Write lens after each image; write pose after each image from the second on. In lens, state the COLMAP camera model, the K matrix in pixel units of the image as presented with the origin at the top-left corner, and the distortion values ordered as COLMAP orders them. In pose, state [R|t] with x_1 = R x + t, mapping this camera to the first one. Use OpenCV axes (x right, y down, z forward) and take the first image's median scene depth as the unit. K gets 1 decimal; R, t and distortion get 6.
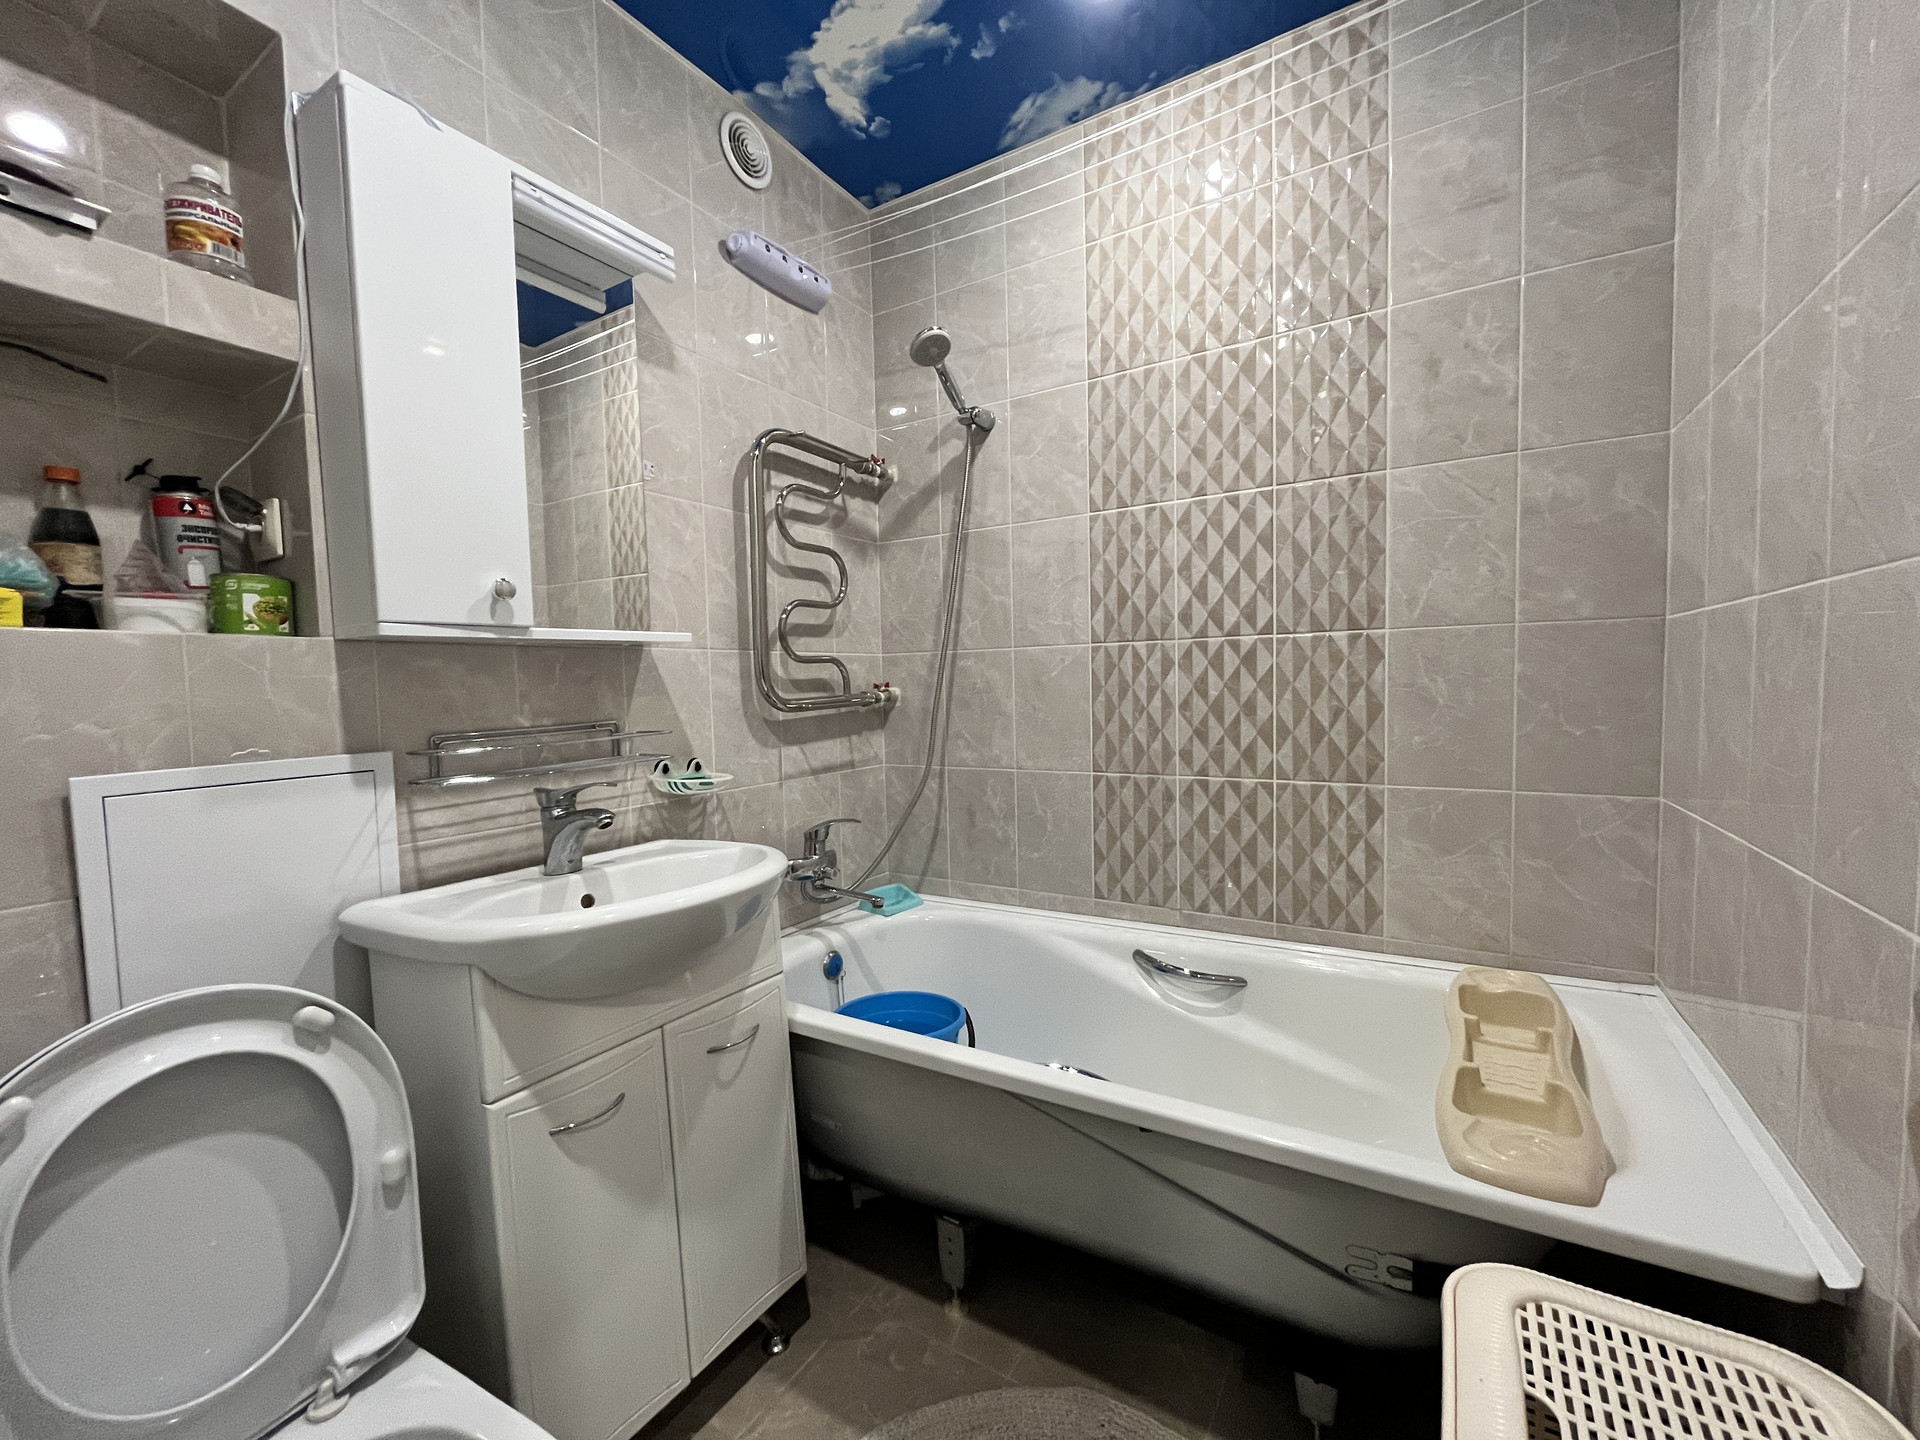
lens RADIAL K [[776.8, 0, 955.8], [0, 776.8, 722.0], [0, 0, 1]] dist [-0.002337, -0.000018]
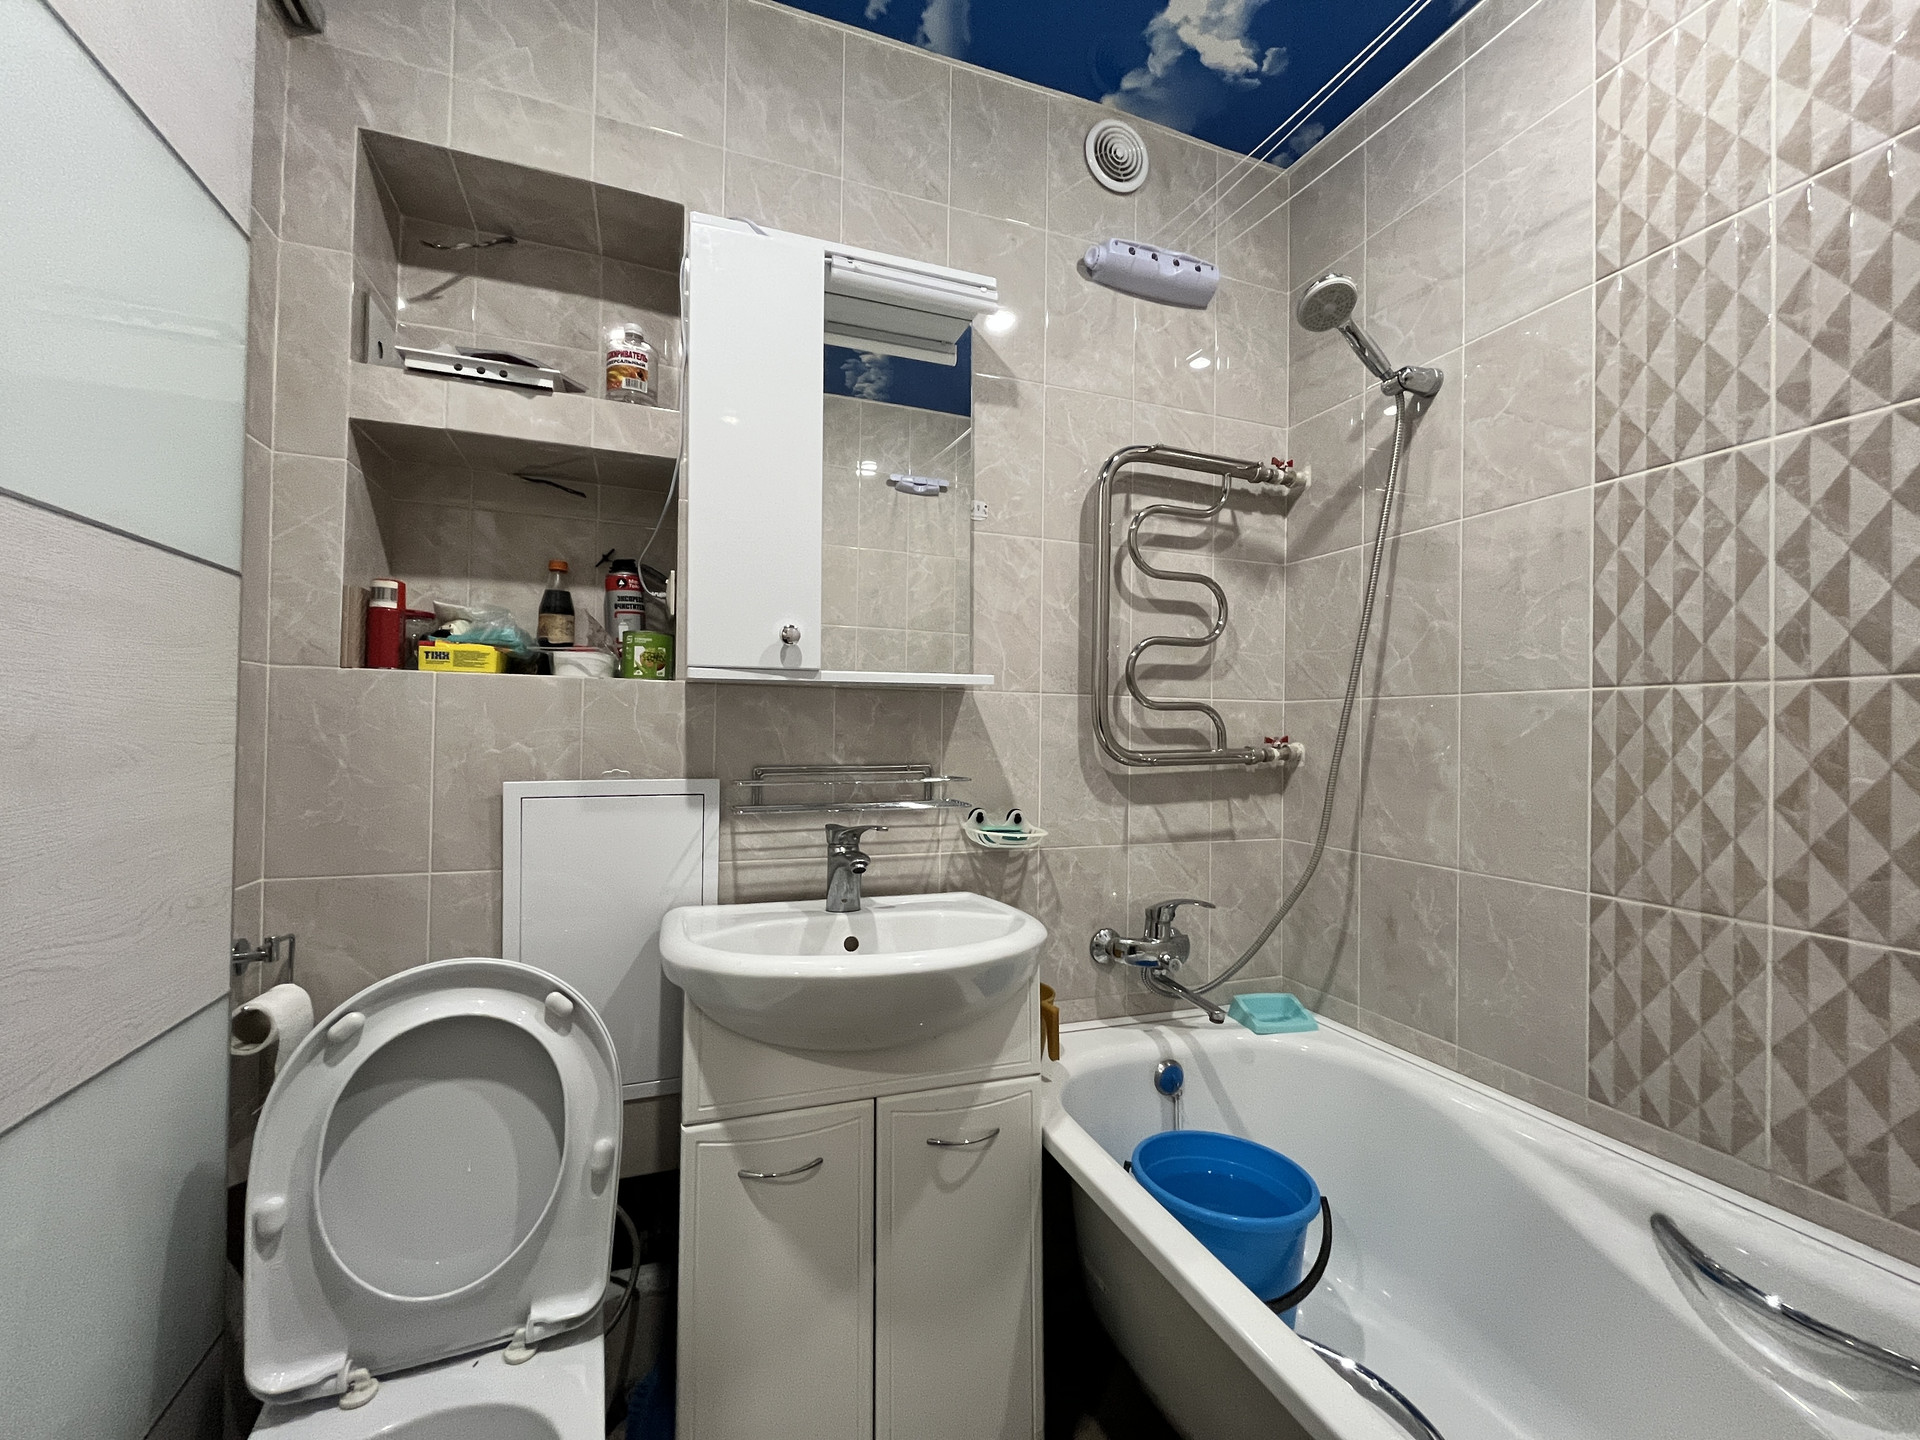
lens RADIAL K [[776.8, 0, 959.0], [0, 776.8, 722.8], [0, 0, 1]] dist [-0.002337, -0.000018]
pose [[0.785493, 0.028285, -0.618224, 0.175597], [-0.064529, 0.997253, -0.036361, -0.017671], [0.615498, 0.068455, 0.785160, 0.207546]]
